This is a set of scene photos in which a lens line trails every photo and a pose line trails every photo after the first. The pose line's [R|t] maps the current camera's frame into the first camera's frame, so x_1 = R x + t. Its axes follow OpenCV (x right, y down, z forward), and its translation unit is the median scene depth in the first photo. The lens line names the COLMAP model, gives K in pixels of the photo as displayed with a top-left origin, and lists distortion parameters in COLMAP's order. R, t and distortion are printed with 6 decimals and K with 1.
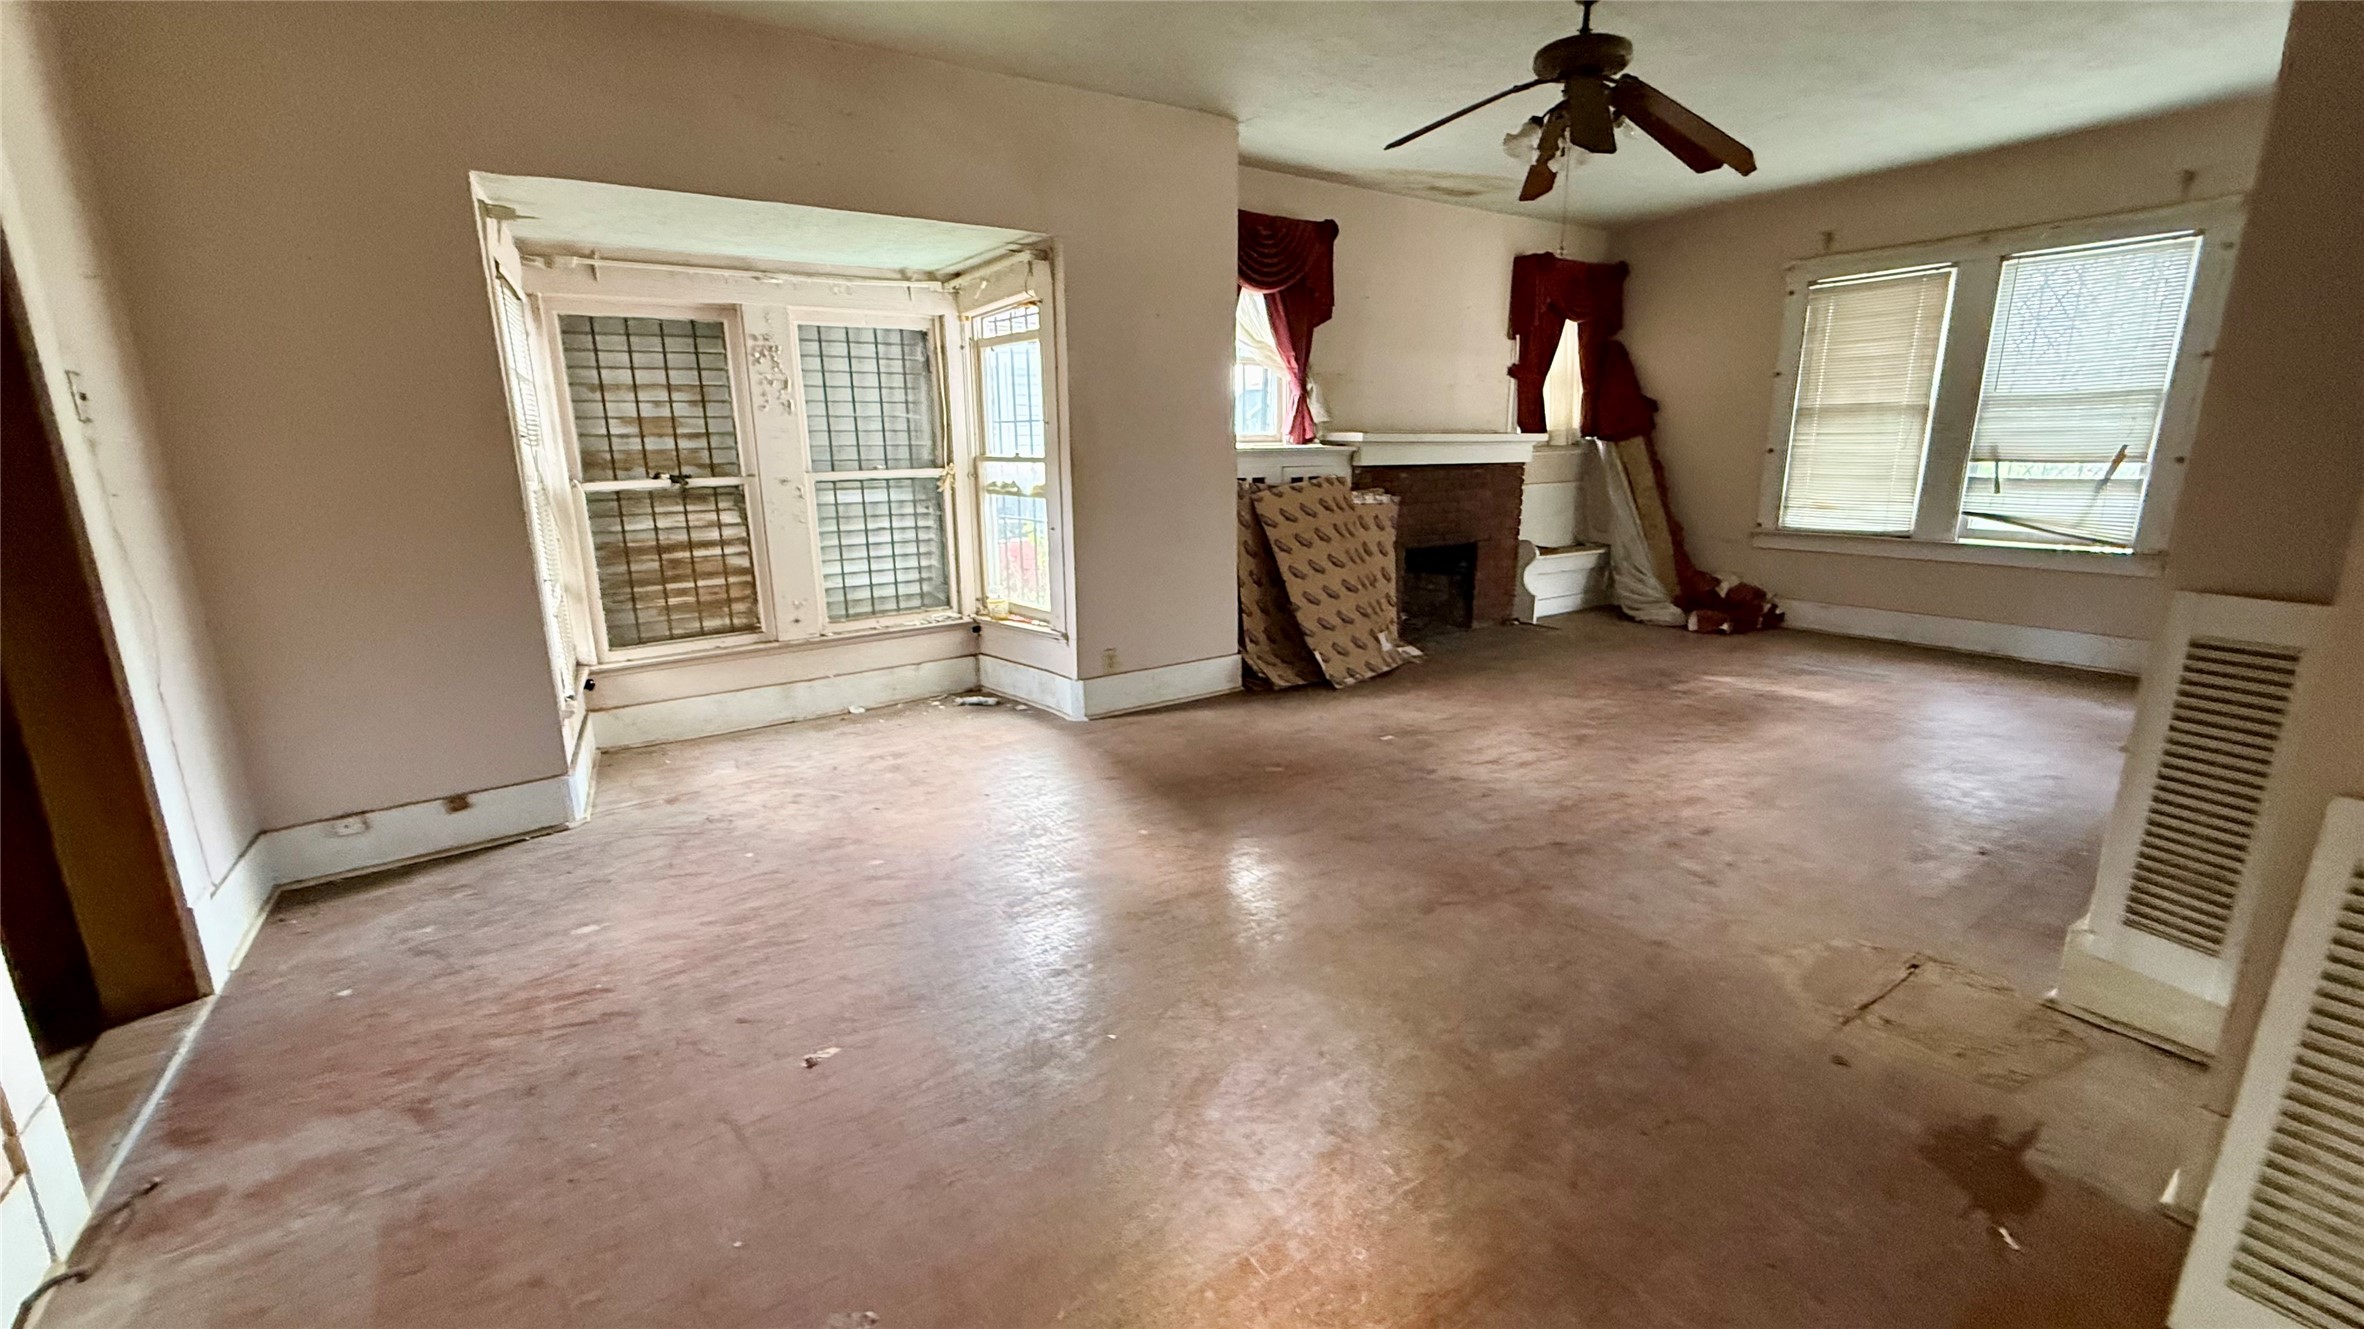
lens RADIAL K [[944.8, 0, 1182.0], [0, 944.8, 664.5], [0, 0, 1]] dist [-0.000989, -0.000303]
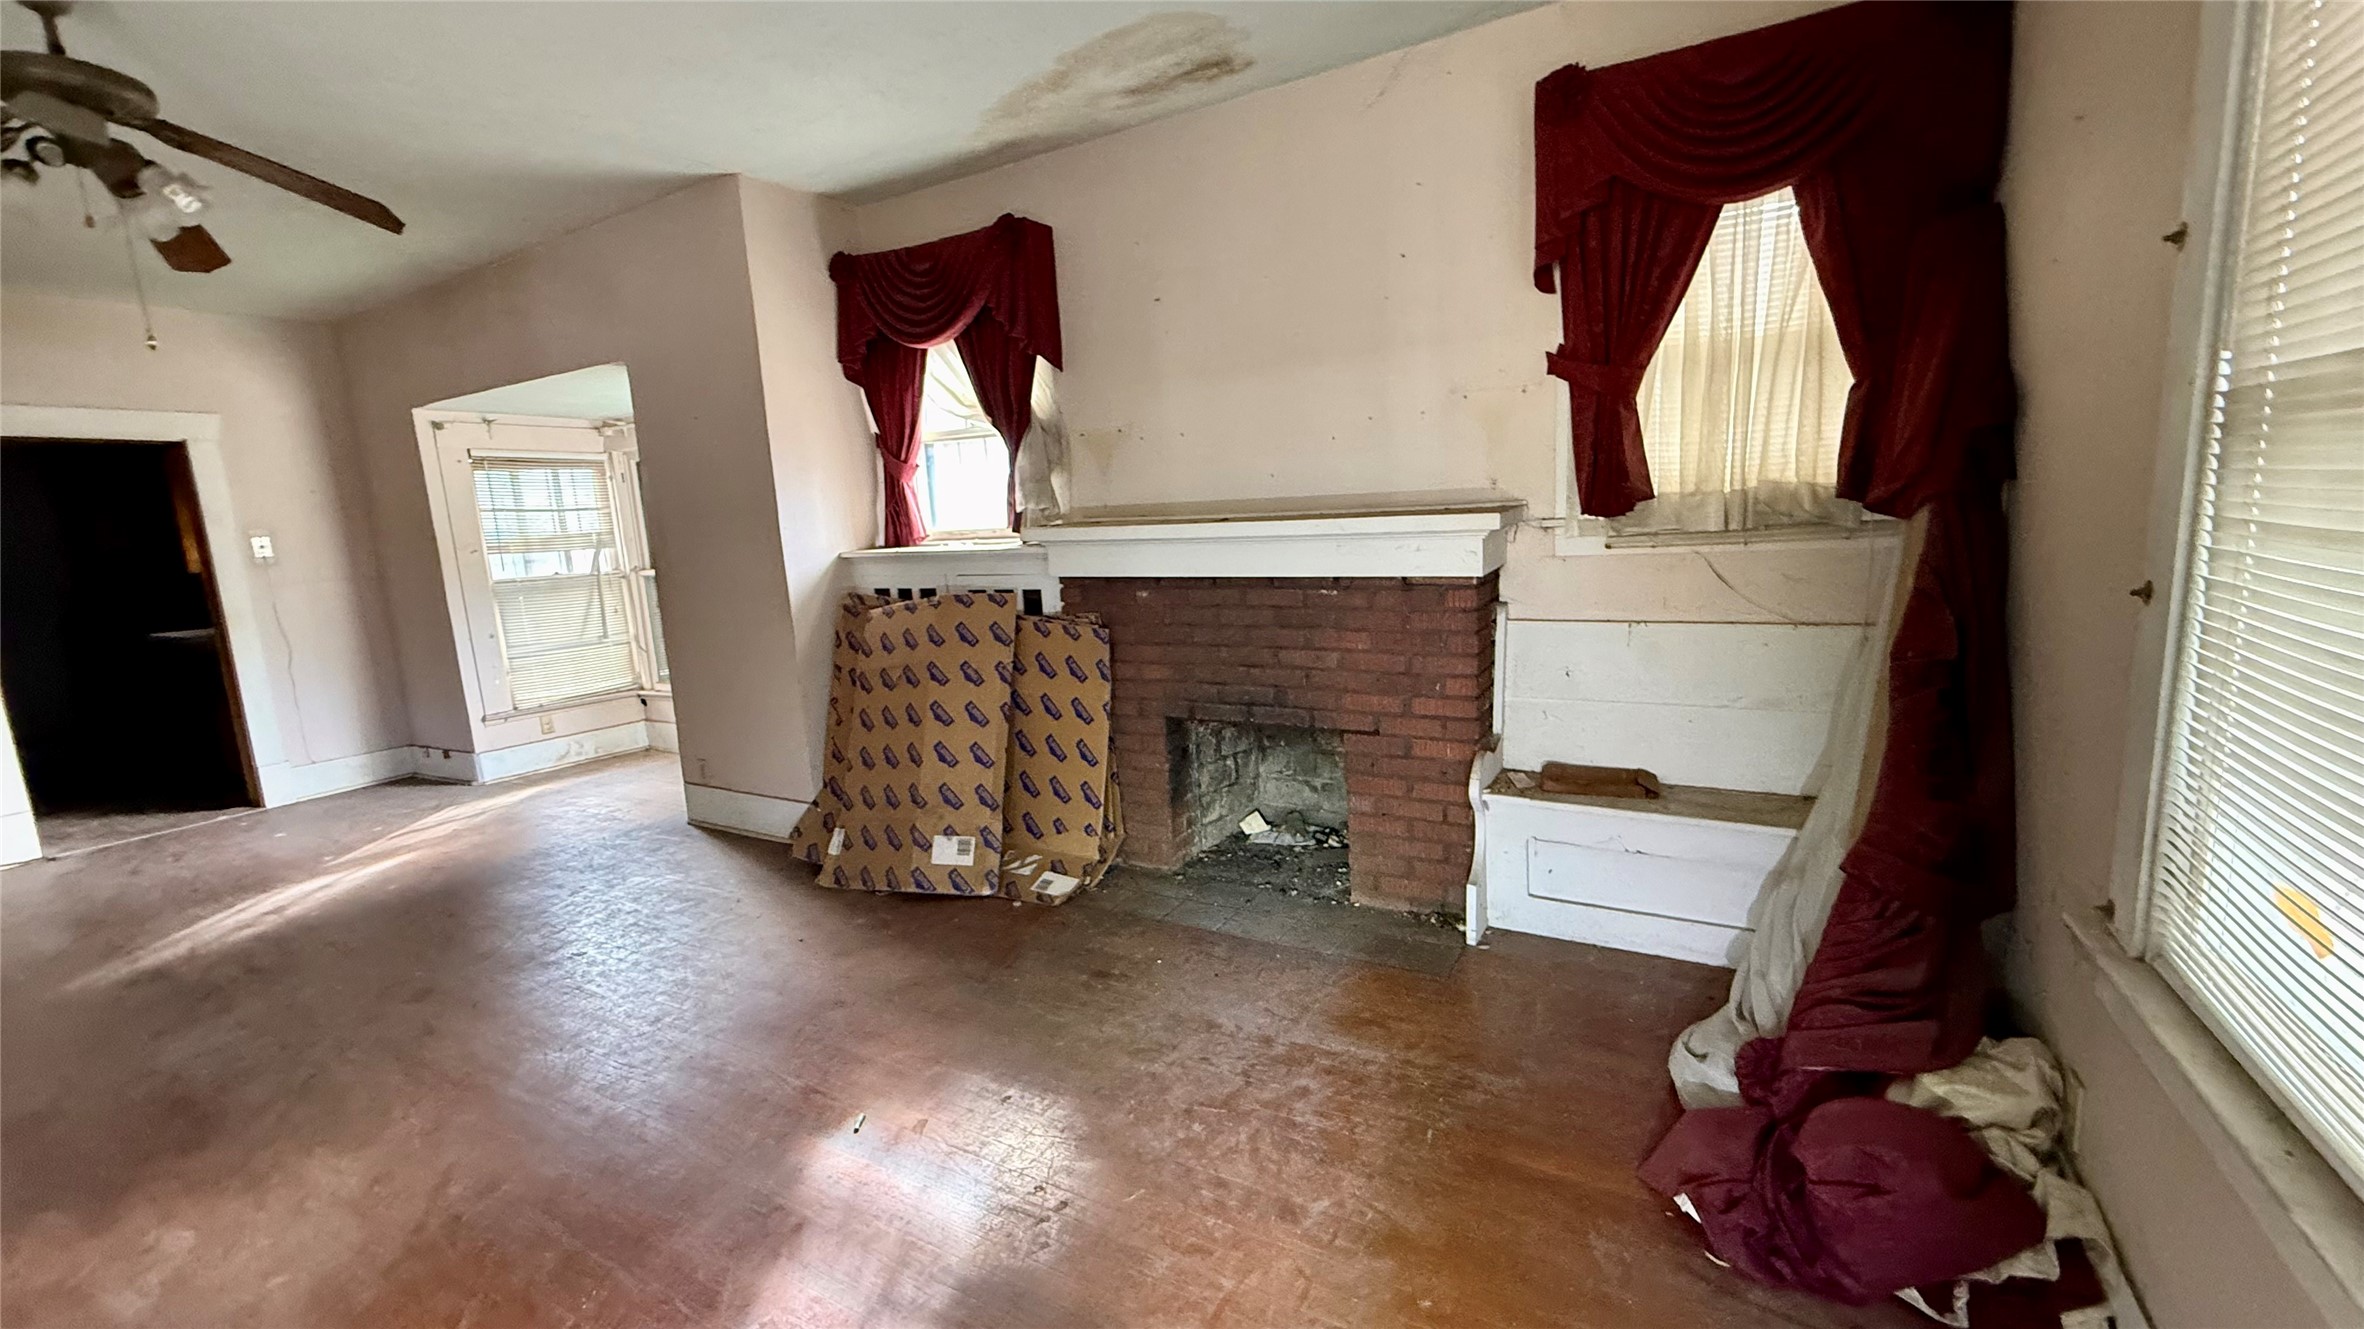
lens RADIAL K [[944.8, 0, 1182.0], [0, 944.8, 664.5], [0, 0, 1]] dist [-0.000989, -0.000303]
pose [[0.440860, 0.137577, -0.886970, 0.776002], [-0.159964, 0.984406, 0.073182, -0.205494], [0.883207, 0.109620, 0.455993, 0.765633]]
